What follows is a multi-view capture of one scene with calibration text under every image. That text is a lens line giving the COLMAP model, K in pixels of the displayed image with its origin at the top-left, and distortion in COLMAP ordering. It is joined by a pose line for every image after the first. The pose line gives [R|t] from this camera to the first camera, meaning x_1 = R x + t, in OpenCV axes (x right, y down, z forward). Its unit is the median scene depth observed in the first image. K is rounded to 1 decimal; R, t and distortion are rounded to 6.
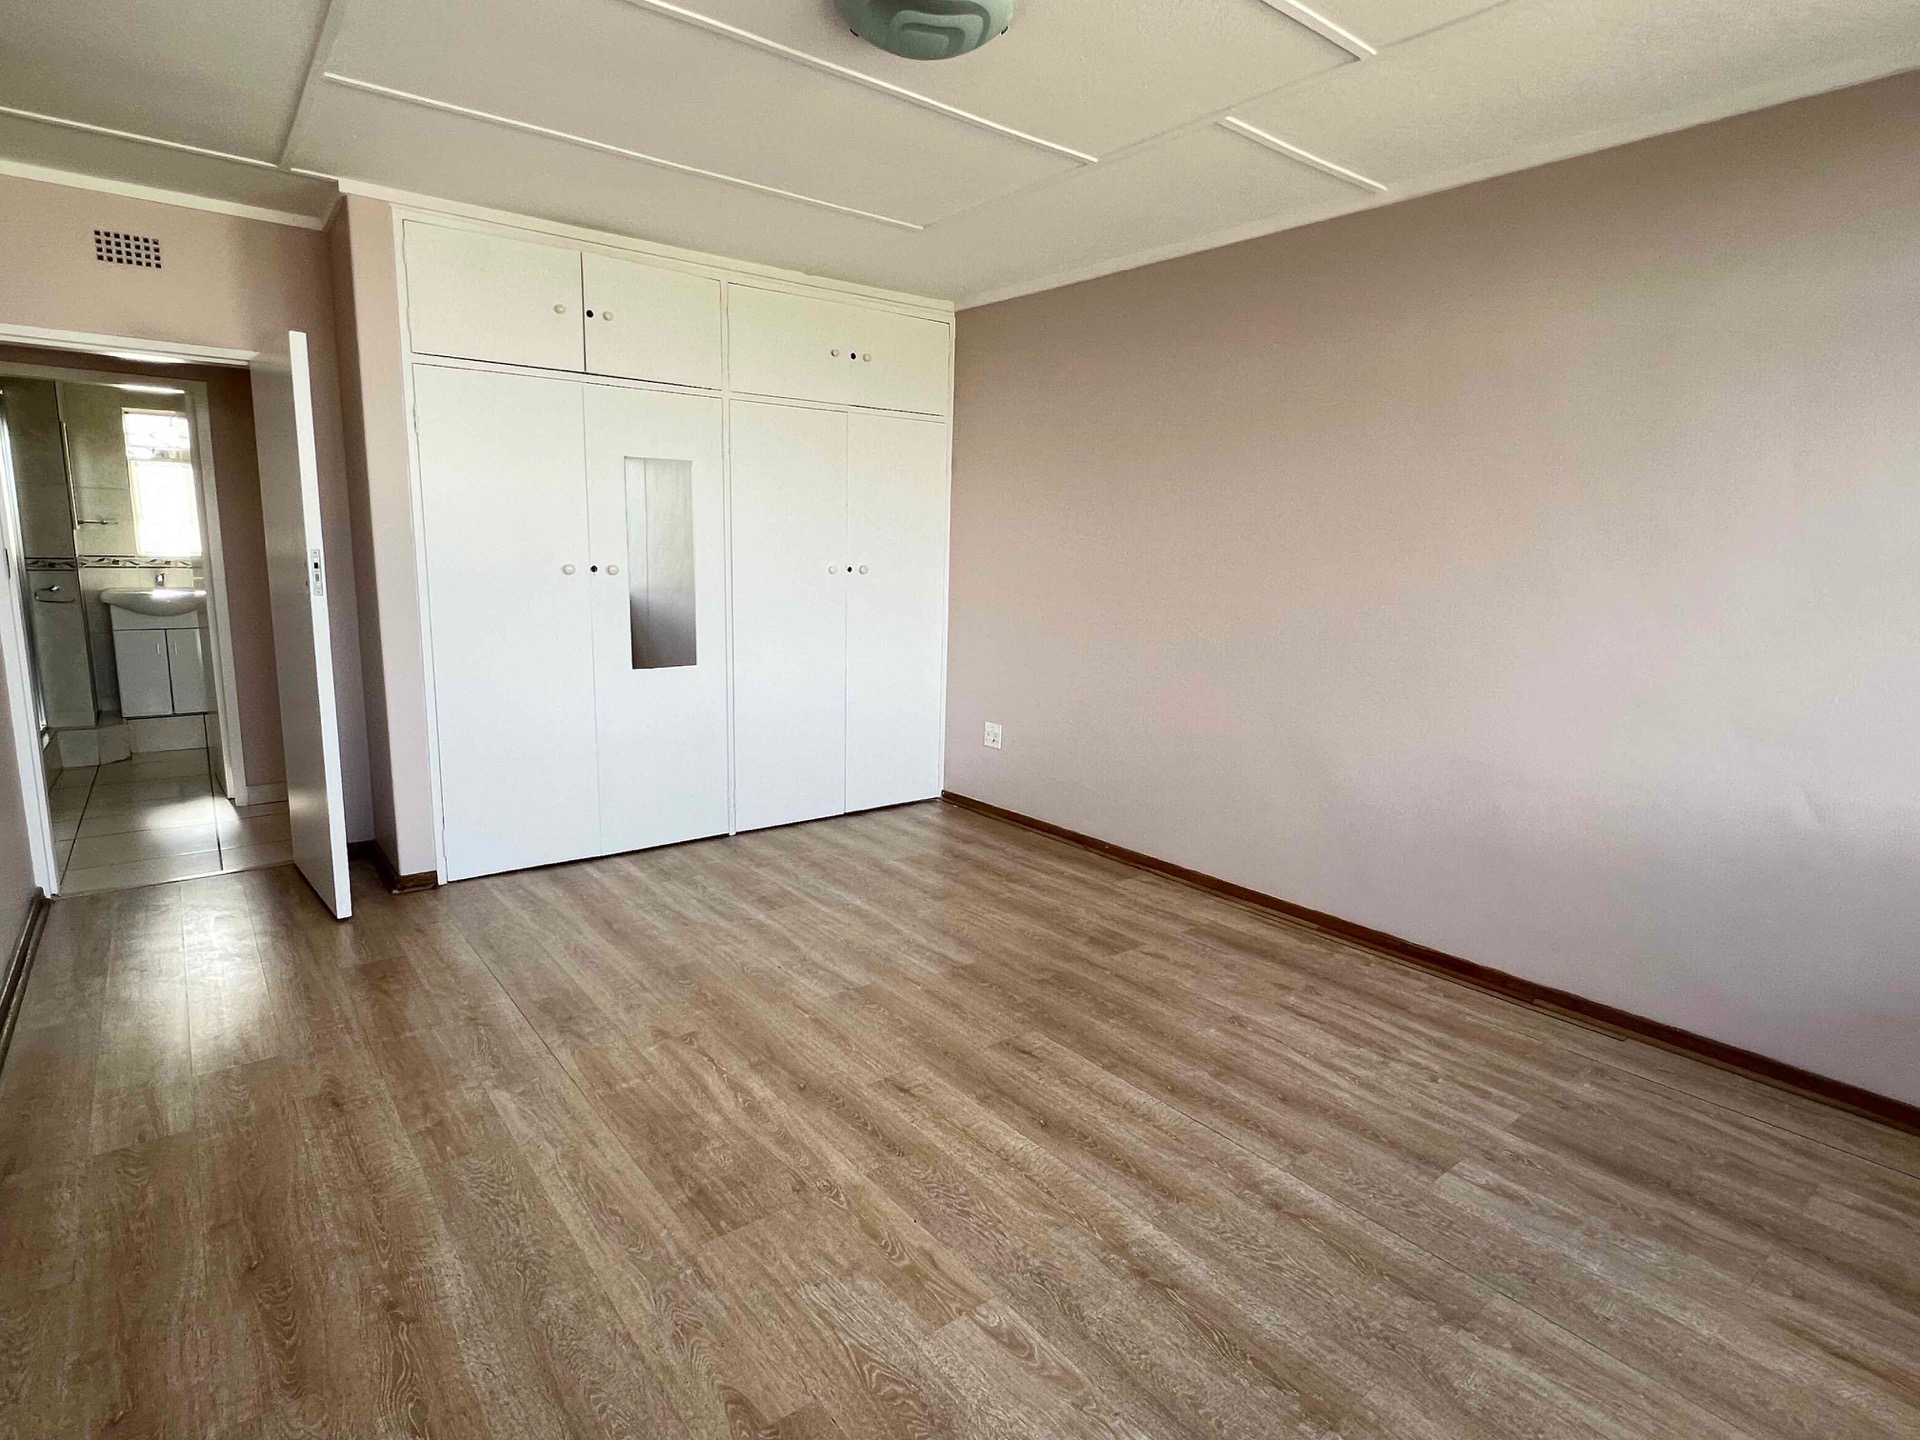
lens RADIAL K [[982.3, 0, 949.3], [0, 982.3, 714.3], [0, 0, 1]] dist [-0.000429, -0.000803]
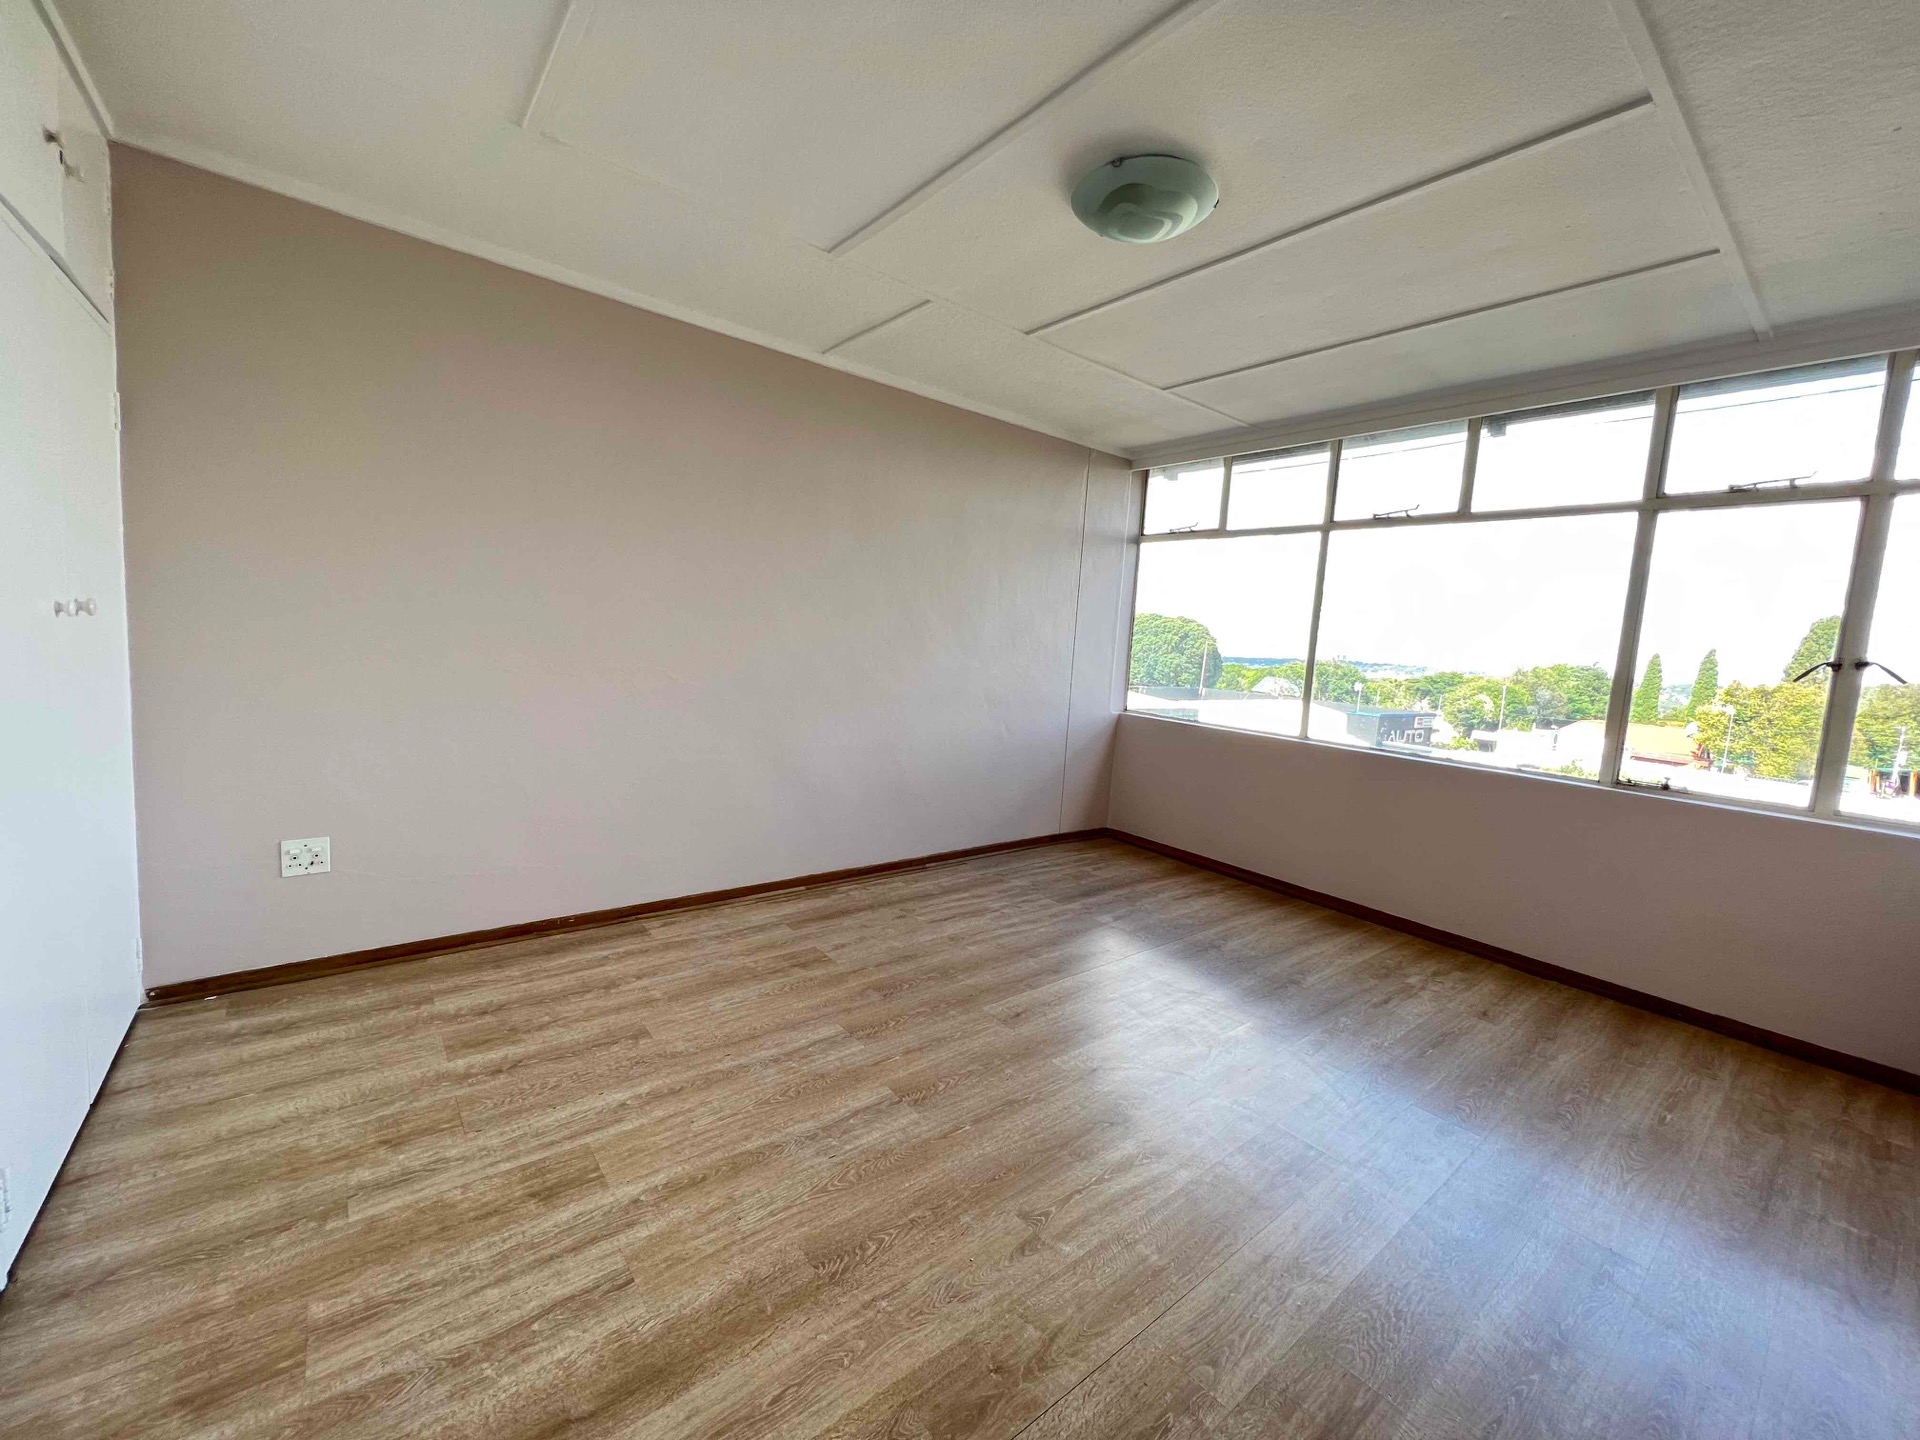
lens RADIAL K [[763.5, 0, 956.3], [0, 763.5, 711.8], [0, 0, 1]] dist [-0.000727, 0.000447]
pose [[0.002031, -0.128236, 0.991742, -0.683684], [0.105309, 0.986257, 0.127311, -0.143018], [-0.994437, 0.104181, 0.015507, 0.817123]]
